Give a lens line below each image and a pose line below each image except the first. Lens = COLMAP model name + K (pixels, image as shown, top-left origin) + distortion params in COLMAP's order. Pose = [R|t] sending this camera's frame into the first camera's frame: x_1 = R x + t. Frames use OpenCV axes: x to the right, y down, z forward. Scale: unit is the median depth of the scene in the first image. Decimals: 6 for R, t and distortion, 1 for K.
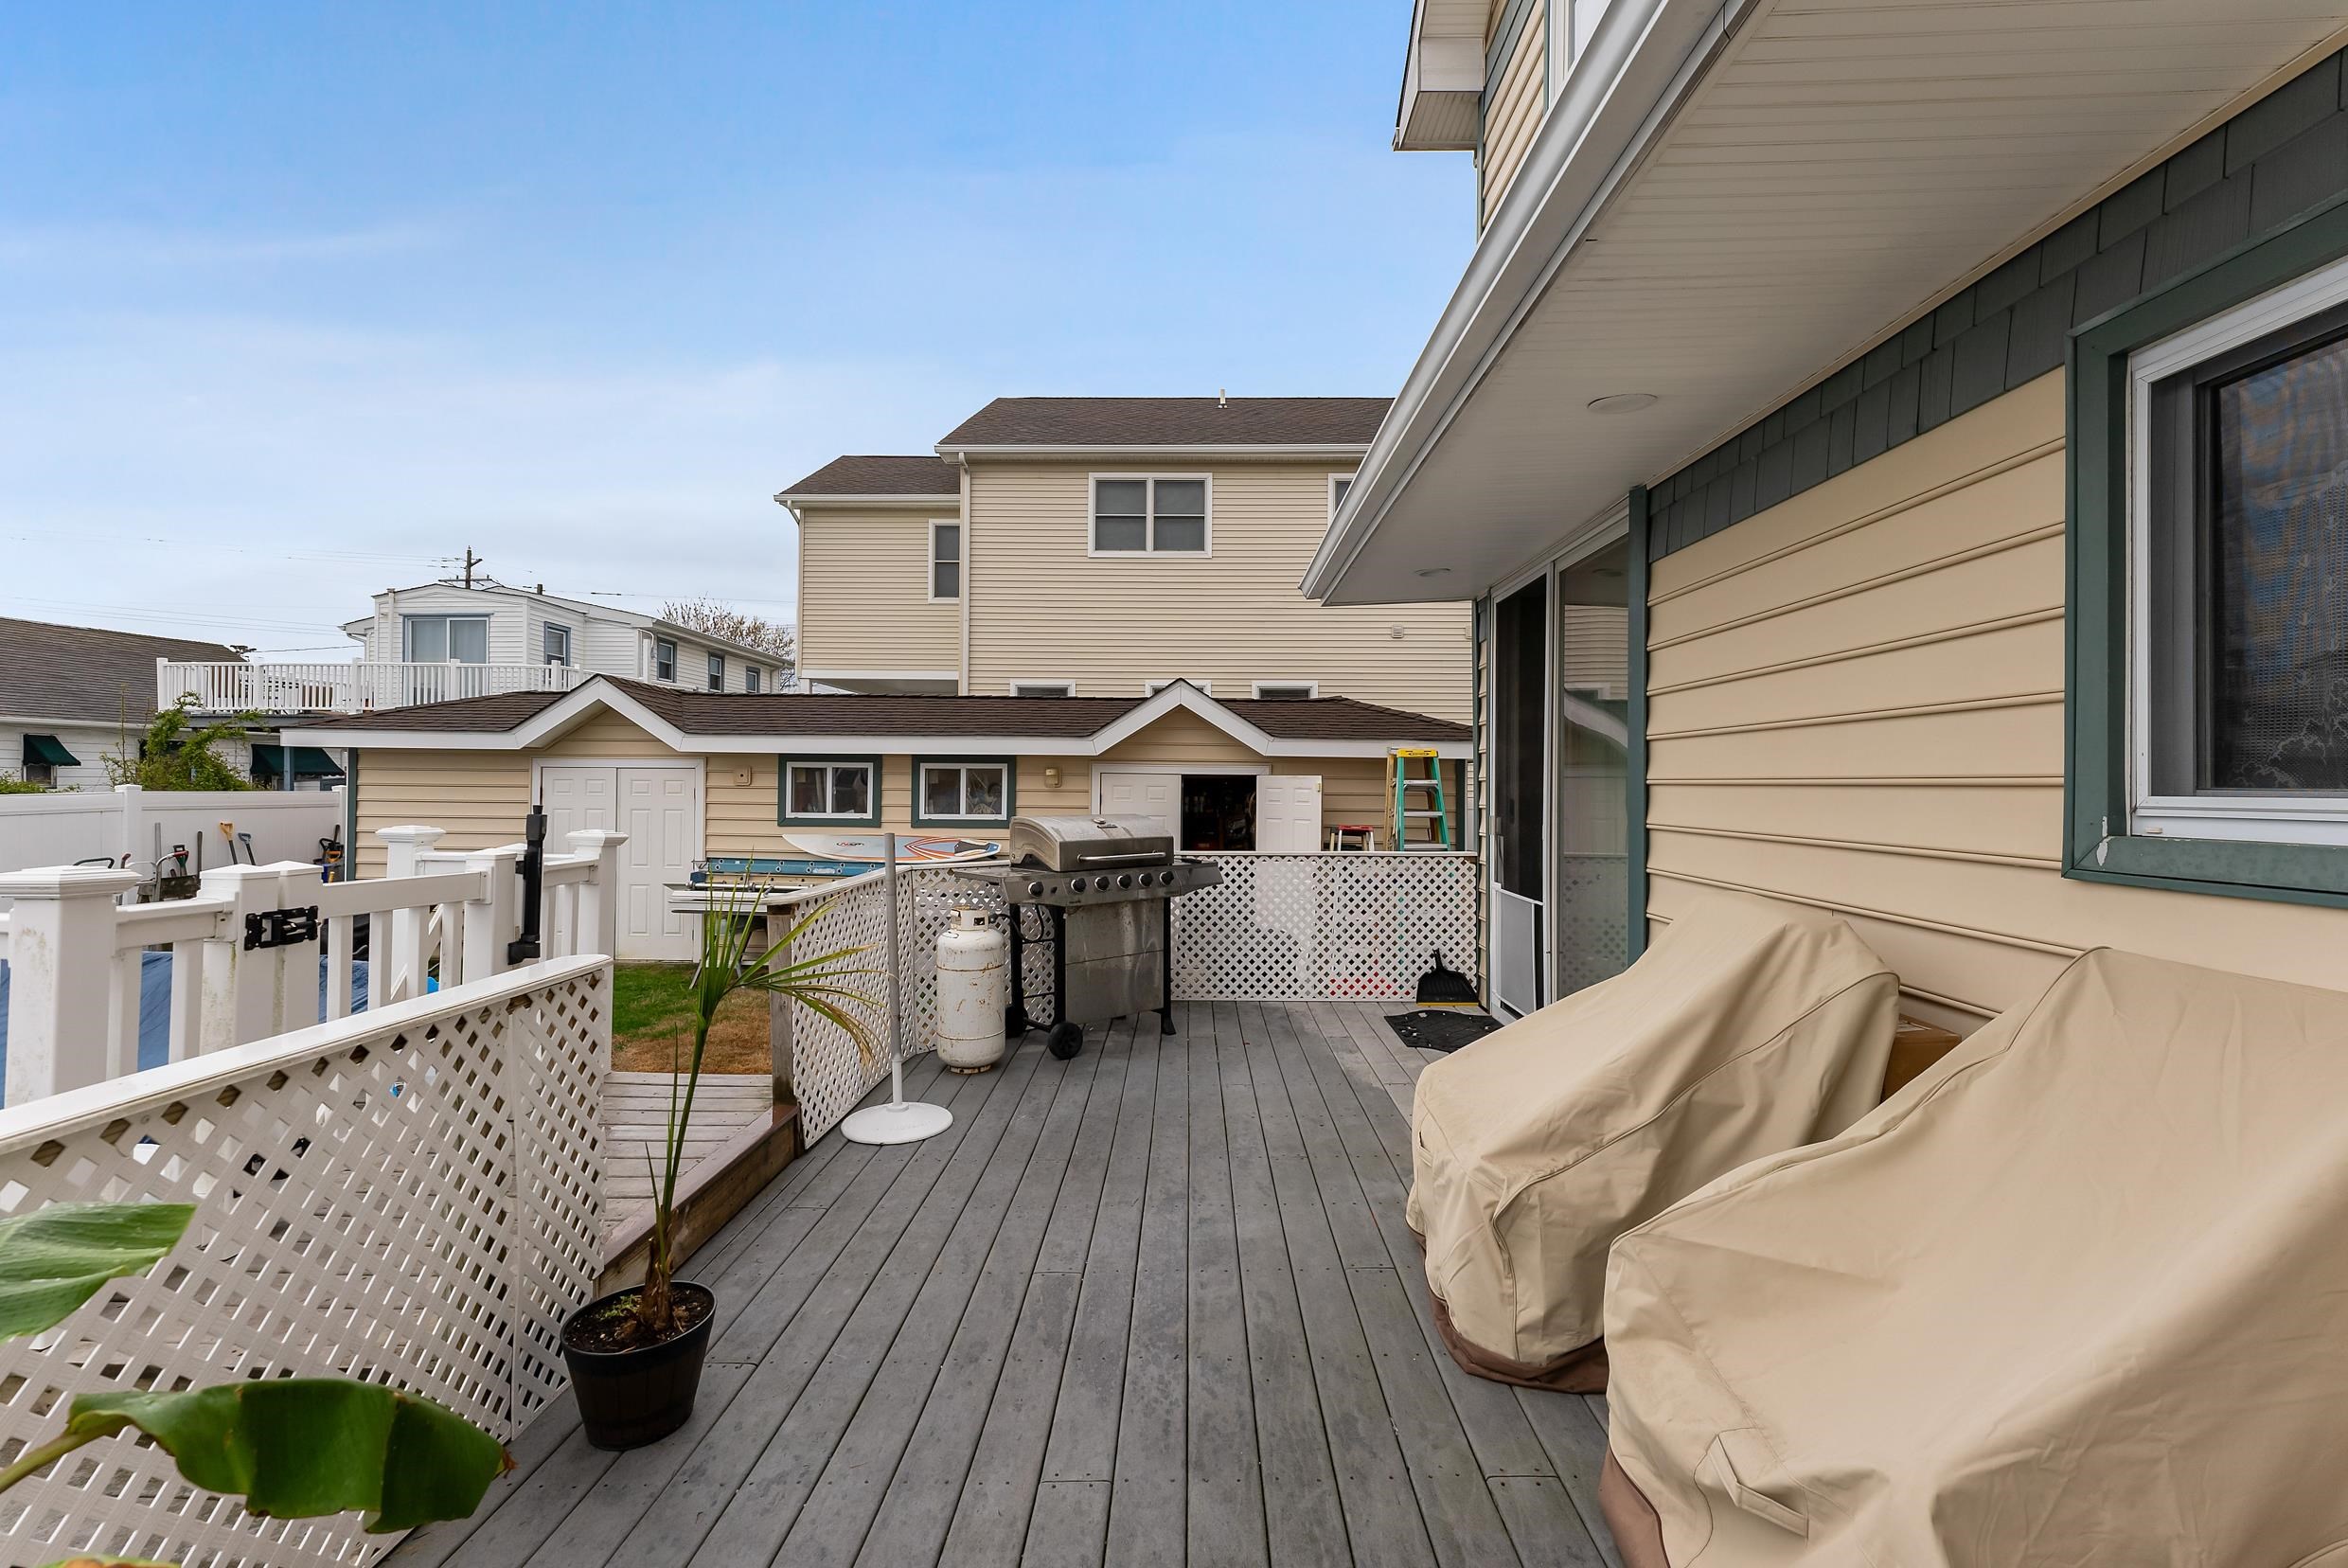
lens RADIAL K [[1031.9, 0, 1161.1], [0, 1031.9, 779.9], [0, 0, 1]] dist [0.000610, 0.000642]
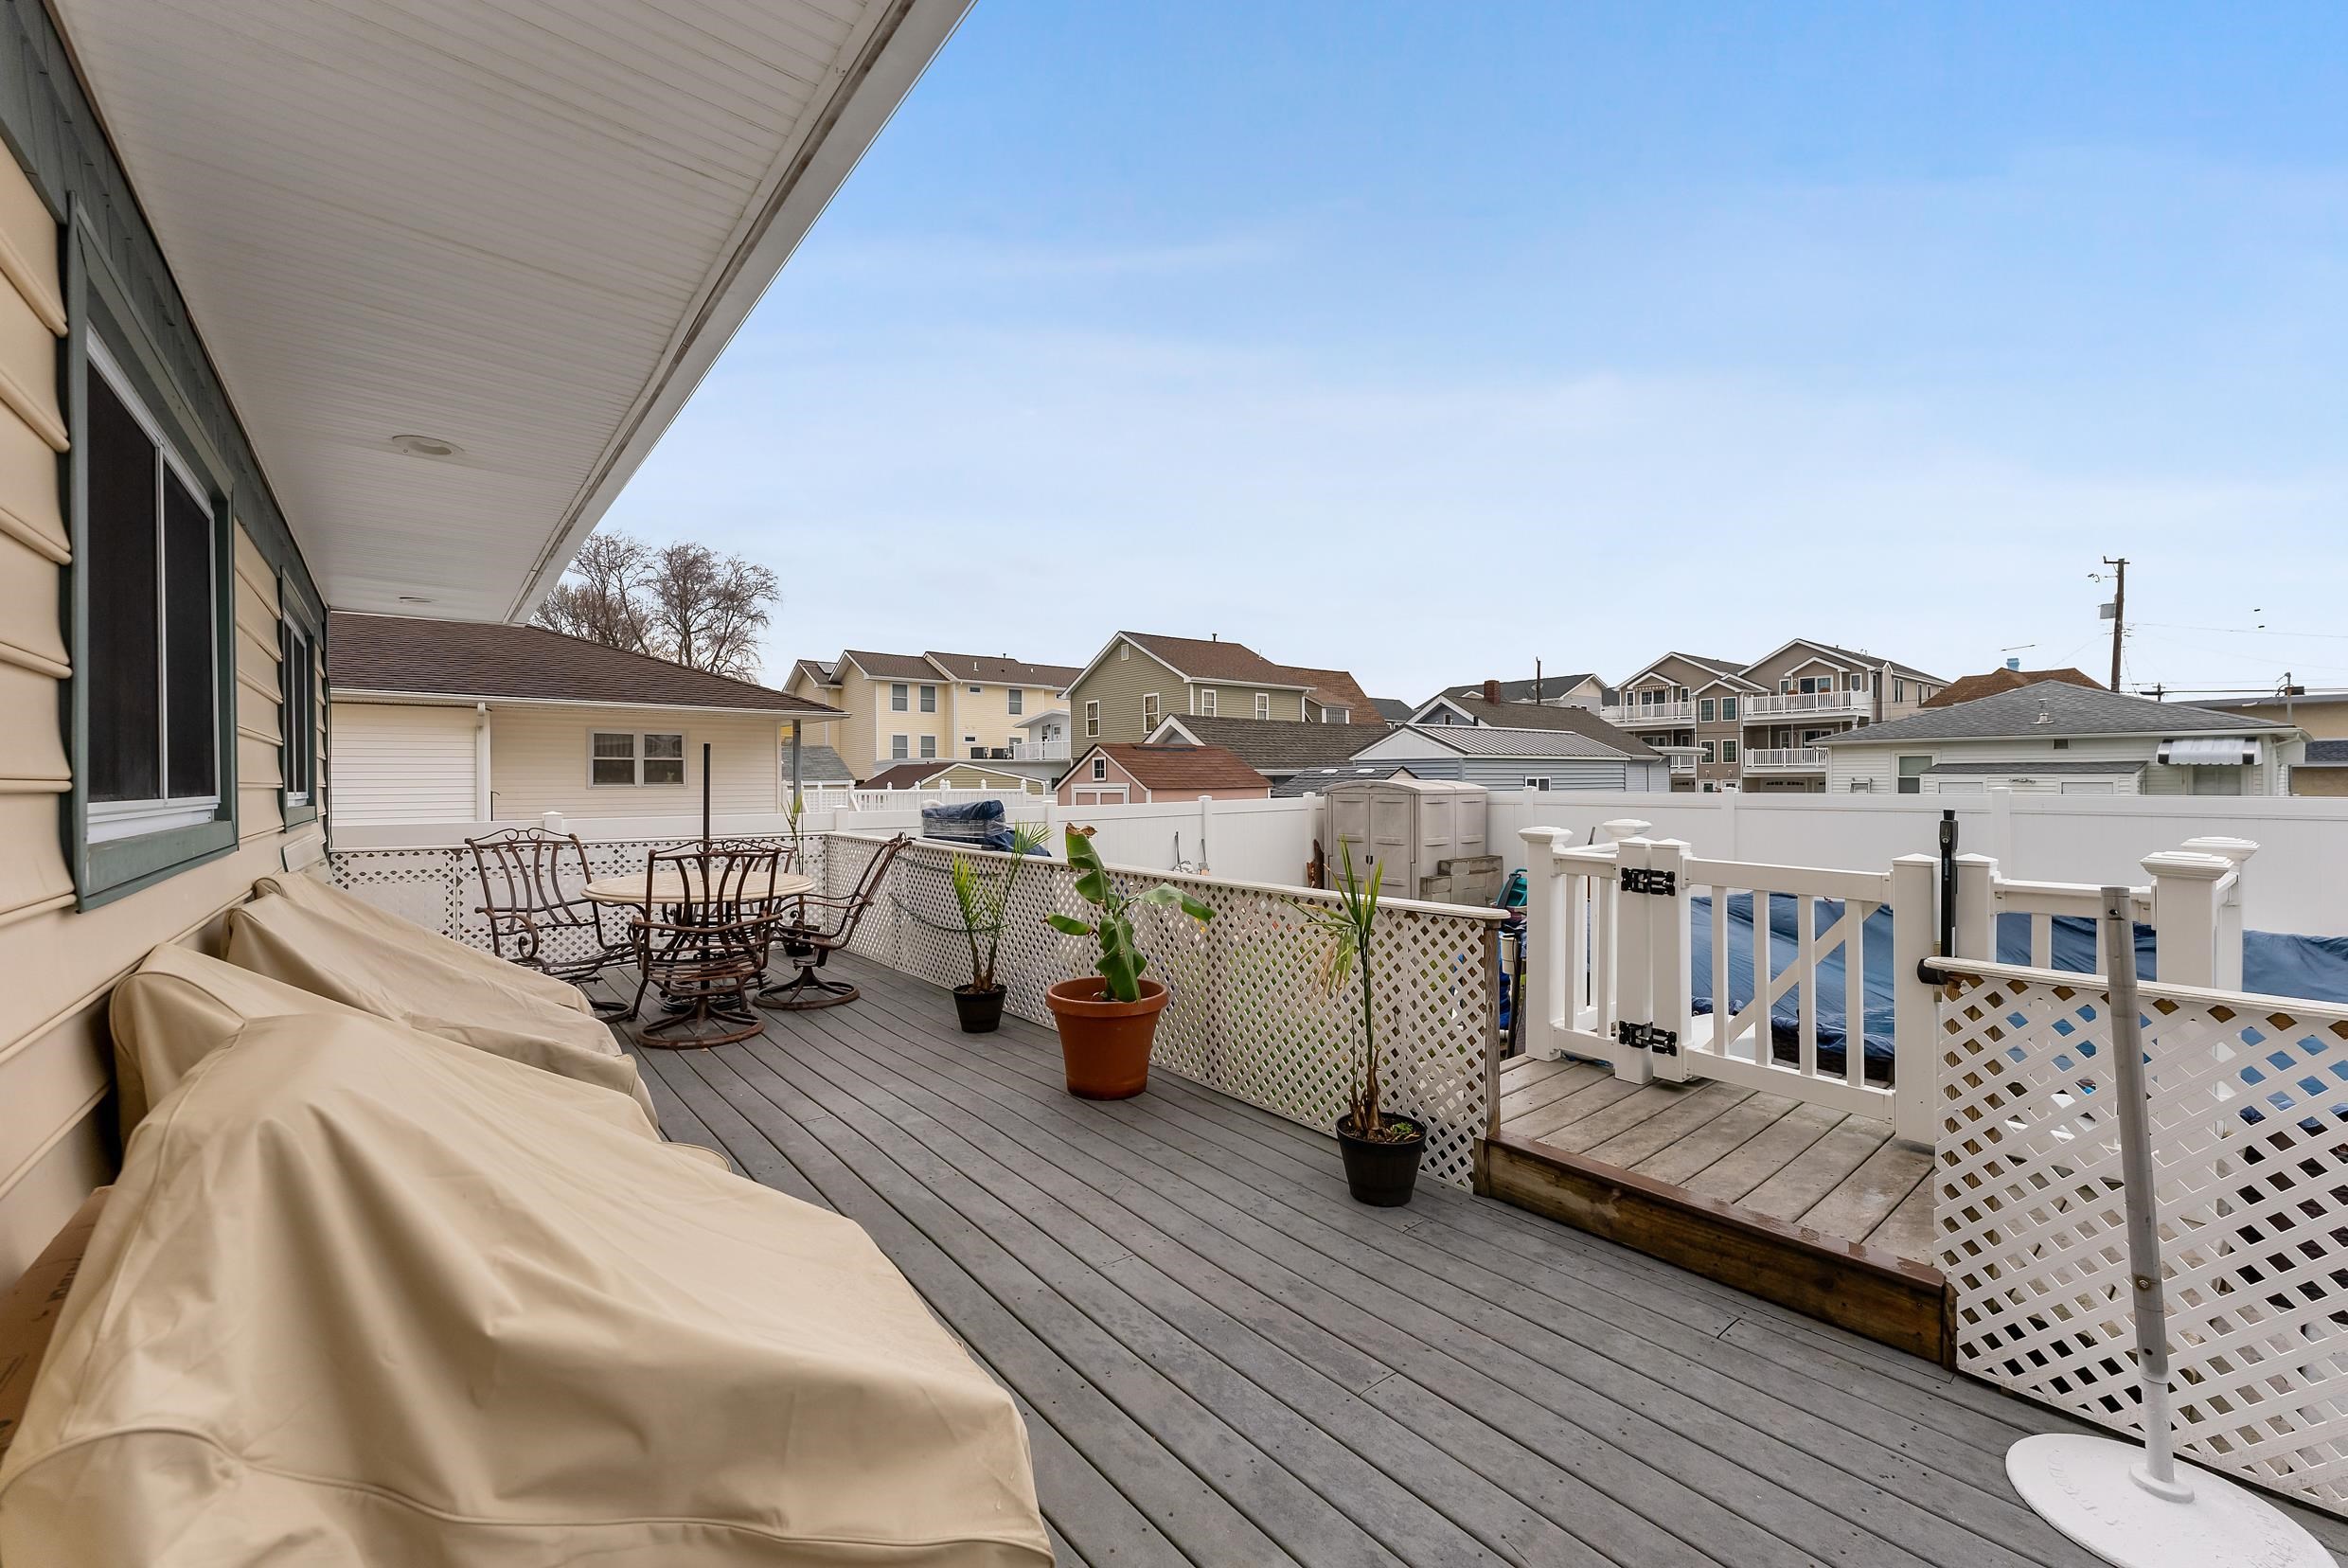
lens RADIAL K [[958.8, 0, 1182.4], [0, 958.8, 781.8], [0, 0, 1]] dist [0.002330, -0.000124]
pose [[-0.766155, -0.001168, -0.642655, 0.135195], [0.004975, 0.999958, -0.007748, 0.001340], [0.642637, -0.009134, -0.766117, 0.395388]]
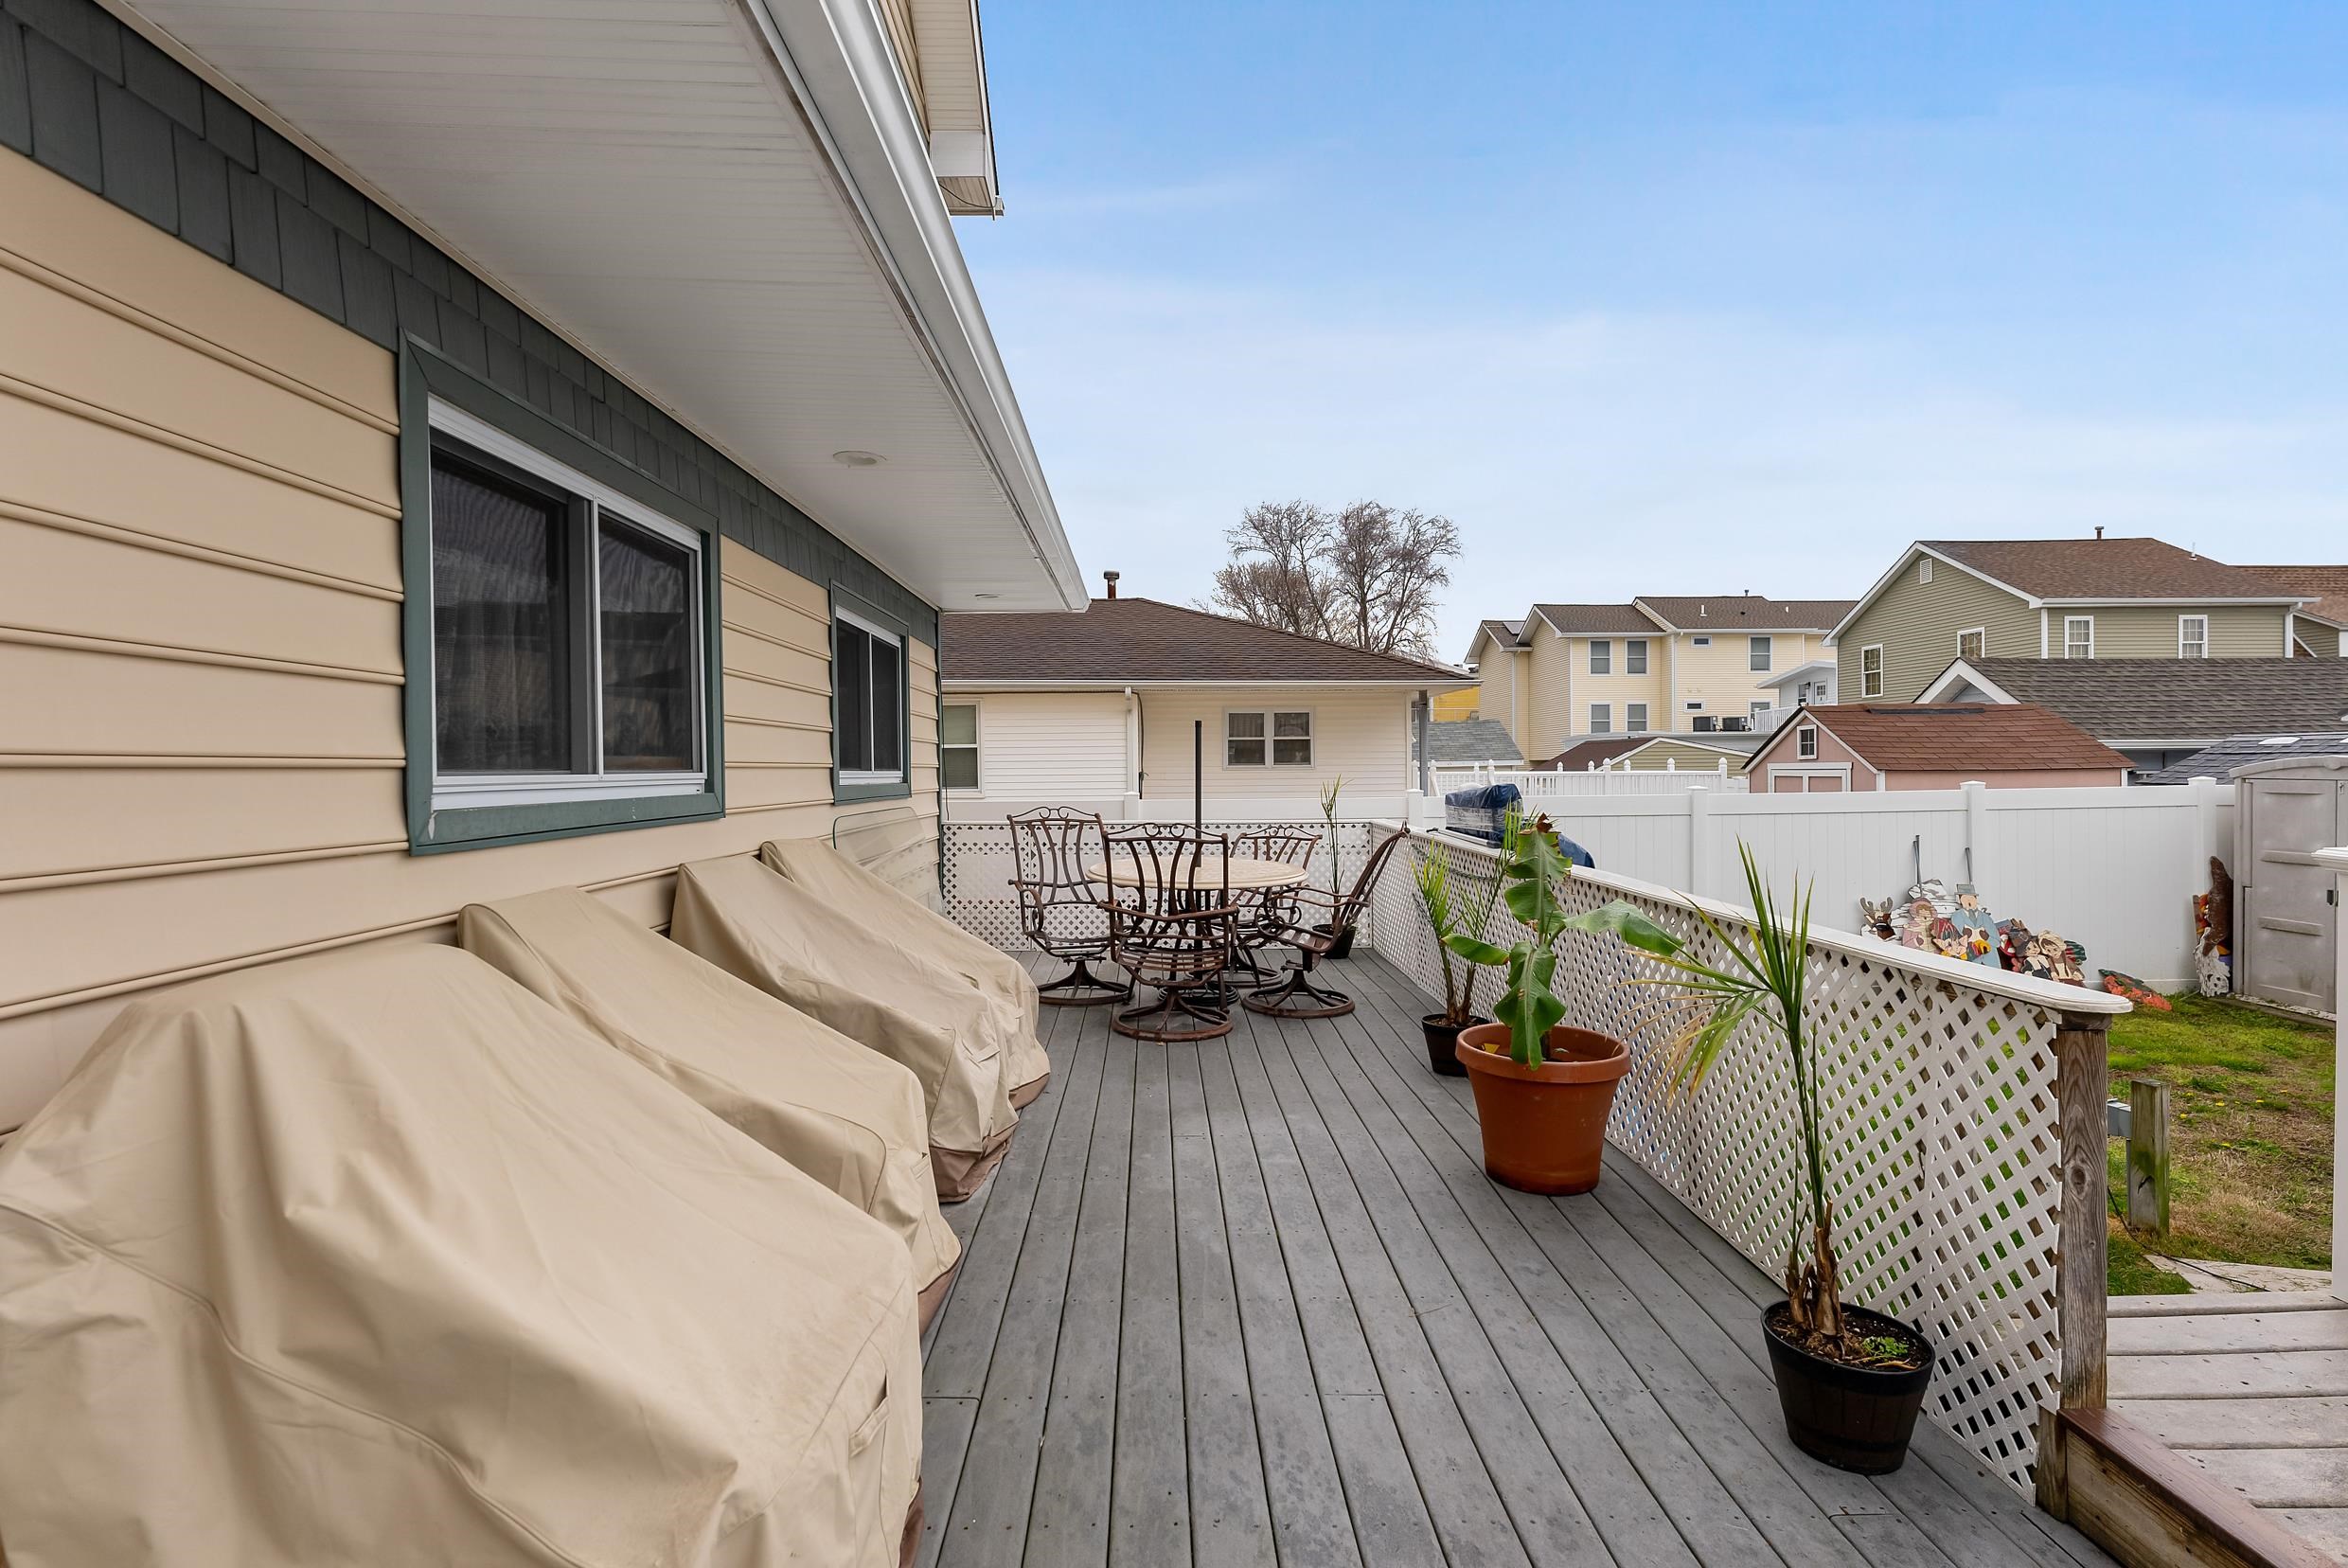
lens RADIAL K [[1147.2, 0, 1142.9], [0, 1147.2, 780.6], [0, 0, 1]] dist [0.001663, -0.001321]
pose [[-0.999793, 0.002038, -0.020224, 0.030920], [0.001919, 0.999981, 0.005892, 0.002468], [0.020236, 0.005852, -0.999778, 0.415685]]
